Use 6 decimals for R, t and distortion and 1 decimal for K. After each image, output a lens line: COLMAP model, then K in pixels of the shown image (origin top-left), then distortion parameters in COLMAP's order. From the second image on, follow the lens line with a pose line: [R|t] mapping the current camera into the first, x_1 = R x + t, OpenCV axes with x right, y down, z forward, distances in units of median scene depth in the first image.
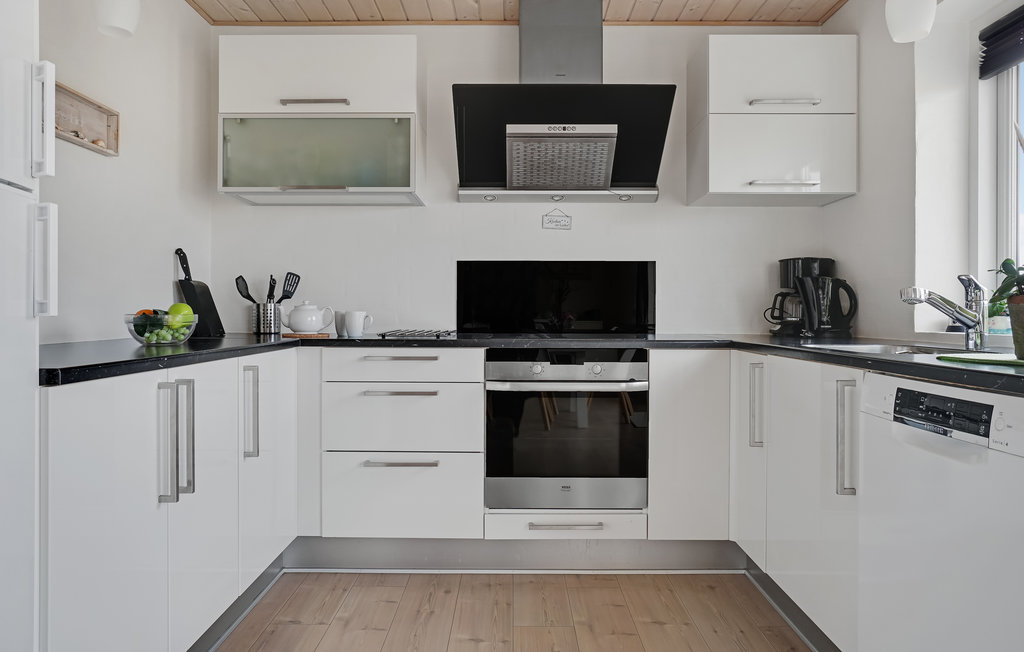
lens RADIAL K [[685.5, 0, 510.7], [0, 685.5, 315.2], [0, 0, 1]] dist [-0.001862, 0.002281]
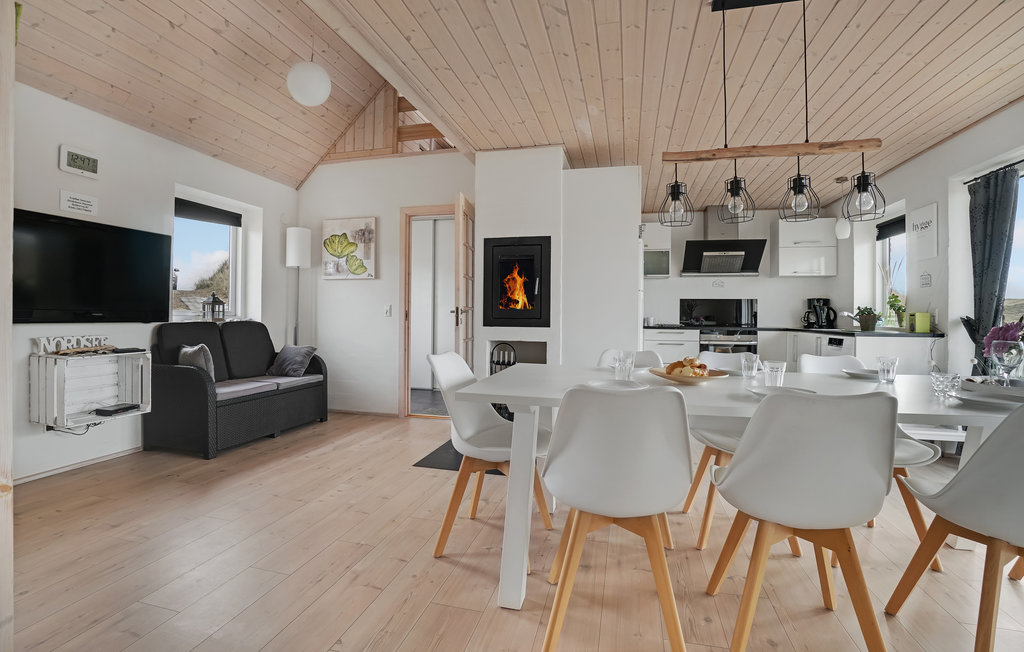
lens RADIAL K [[461.2, 0, 515.3], [0, 461.2, 321.3], [0, 0, 1]] dist [-0.045438, 0.000771]
pose [[0.972363, 0.008770, -0.233309, -0.326472], [-0.006847, 0.999936, 0.009050, -0.002040], [0.233373, -0.007202, 0.972361, -1.061893]]
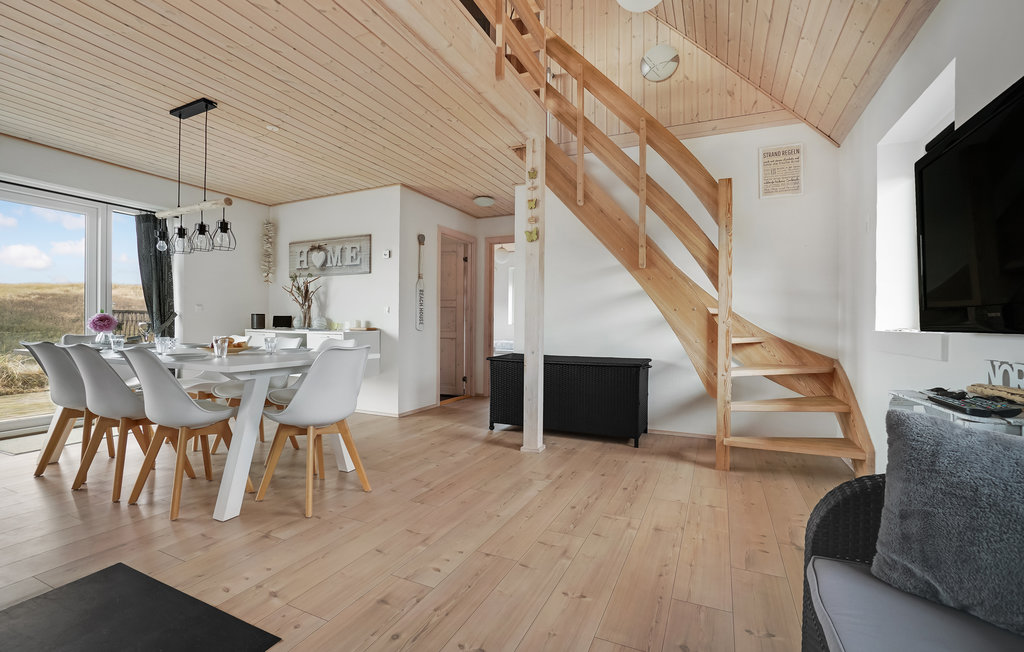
lens RADIAL K [[441.5, 0, 512.0], [0, 441.5, 326.0], [0, 0, 1]] dist [-0.041726, 0.000126]
pose [[-0.908421, -0.014762, 0.417795, -1.219970], [-0.013787, 0.999891, 0.005350, 0.013968], [-0.417828, -0.000900, -0.908526, 0.245684]]
